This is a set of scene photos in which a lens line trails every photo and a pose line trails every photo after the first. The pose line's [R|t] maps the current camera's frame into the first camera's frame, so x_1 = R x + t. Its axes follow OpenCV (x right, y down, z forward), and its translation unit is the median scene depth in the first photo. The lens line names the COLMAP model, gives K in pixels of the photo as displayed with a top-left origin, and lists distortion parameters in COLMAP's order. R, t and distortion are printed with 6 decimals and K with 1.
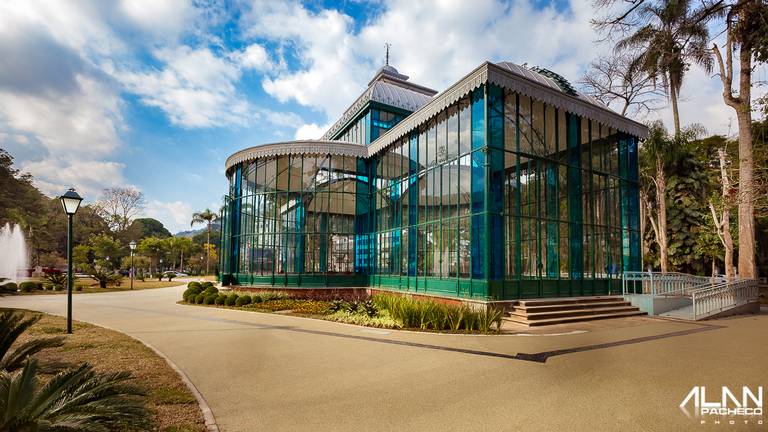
lens RADIAL K [[348.4, 0, 386.8], [0, 348.4, 250.0], [0, 0, 1]] dist [0.020066, -0.000223]
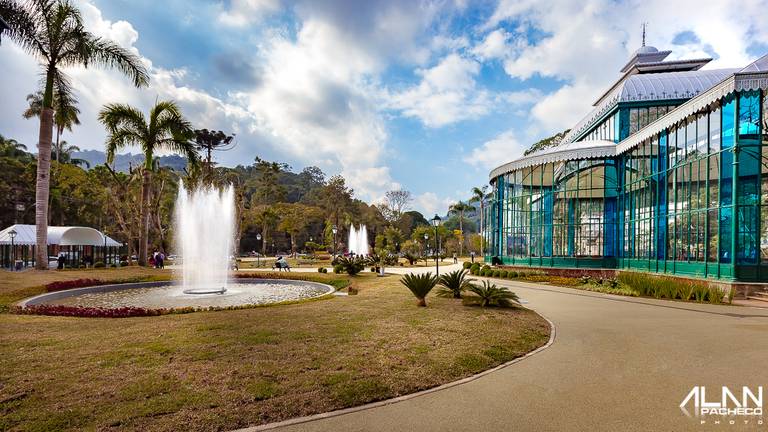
lens RADIAL K [[348.4, 0, 386.8], [0, 348.4, 250.0], [0, 0, 1]] dist [0.020066, -0.000223]
pose [[0.787930, -0.003882, -0.615753, 0.049648], [0.034925, 0.998652, 0.038394, -0.022219], [0.614774, -0.051757, 0.787003, -0.305058]]
